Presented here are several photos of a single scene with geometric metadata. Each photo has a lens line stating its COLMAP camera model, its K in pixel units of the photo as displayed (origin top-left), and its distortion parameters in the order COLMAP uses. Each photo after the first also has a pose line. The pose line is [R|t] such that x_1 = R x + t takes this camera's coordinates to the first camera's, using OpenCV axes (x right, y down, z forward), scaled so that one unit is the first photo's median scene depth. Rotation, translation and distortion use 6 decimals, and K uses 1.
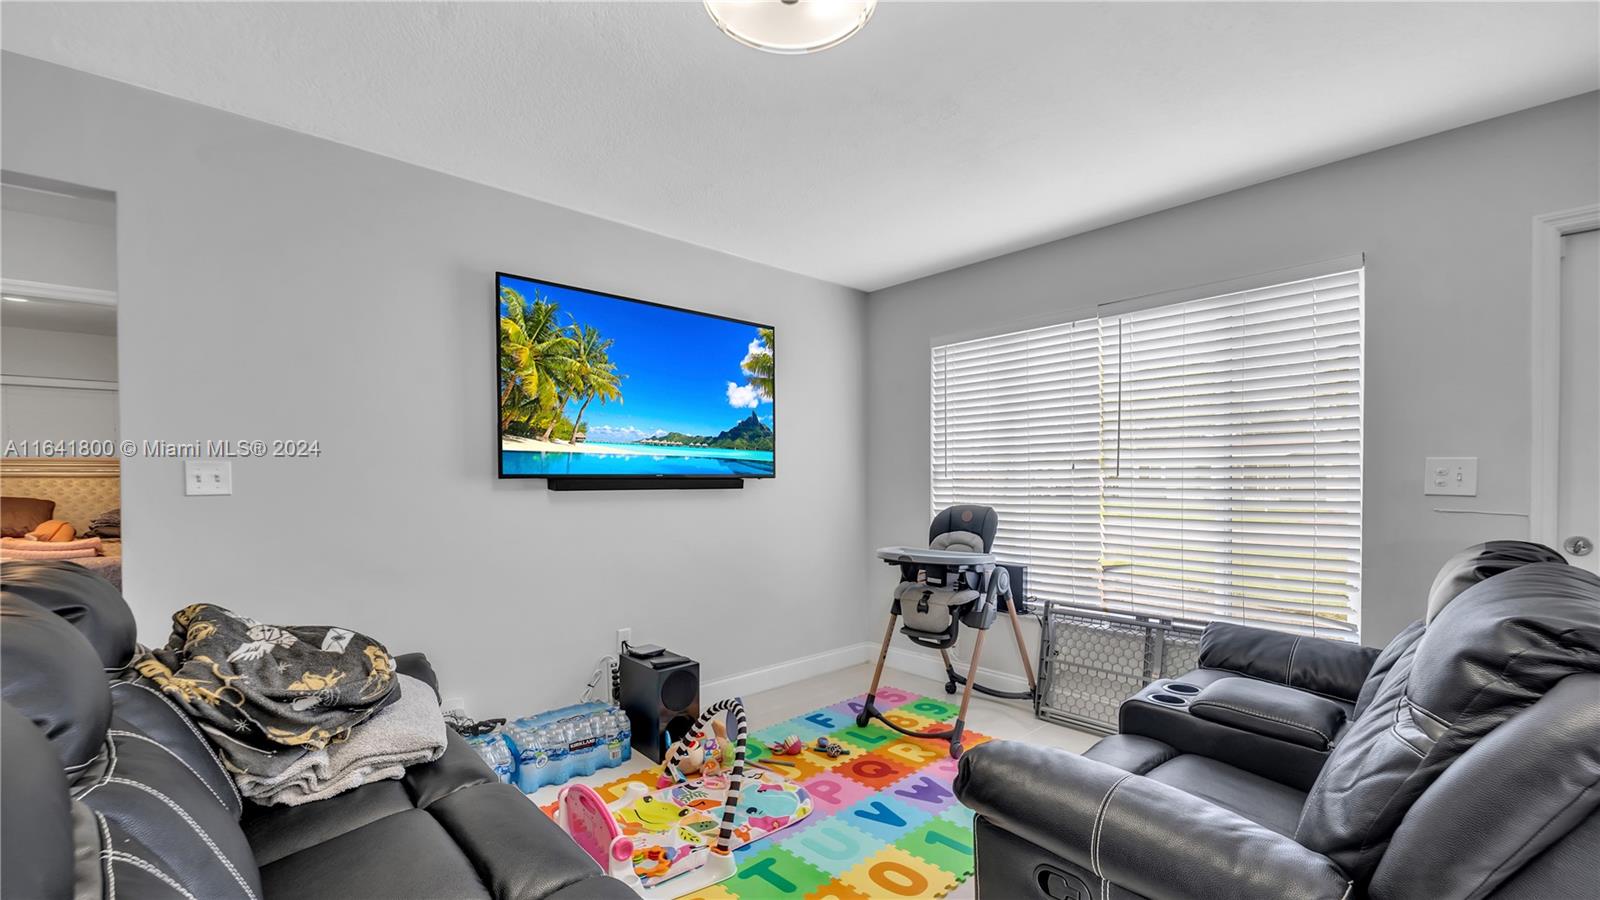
lens RADIAL K [[674.7, 0, 793.6], [0, 674.7, 482.6], [0, 0, 1]] dist [0.002307, 0.000212]
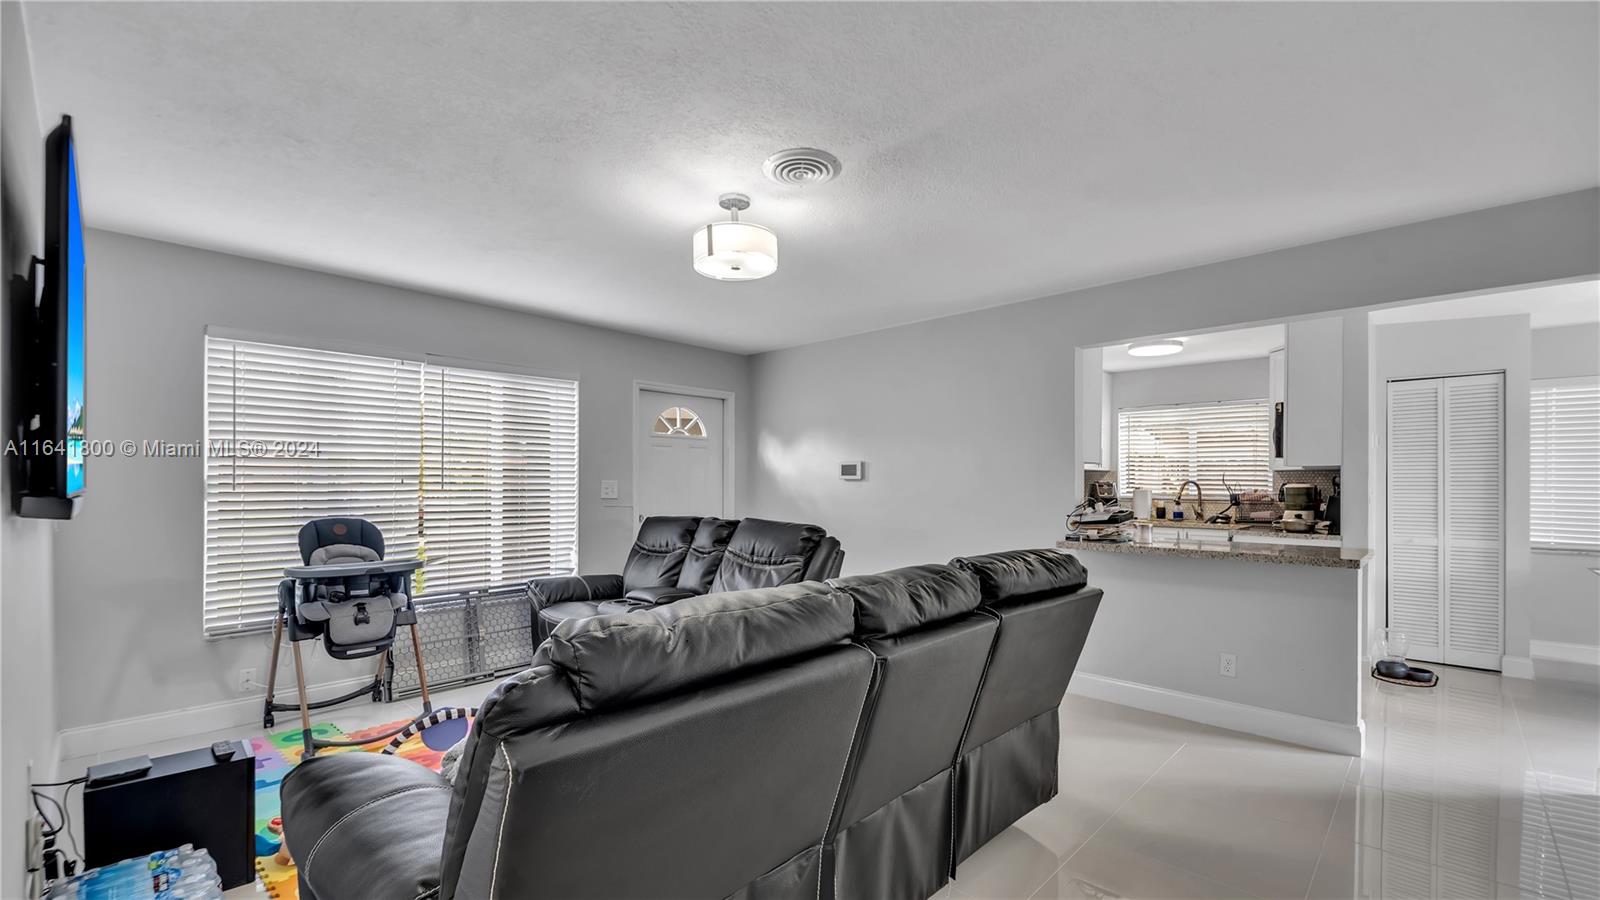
lens RADIAL K [[674.7, 0, 793.6], [0, 674.7, 482.6], [0, 0, 1]] dist [0.002307, 0.000212]
pose [[-0.074411, 0.003479, 0.997222, -0.875815], [0.000713, 0.999994, -0.003435, -0.017997], [-0.997227, 0.000456, -0.074413, 0.424429]]
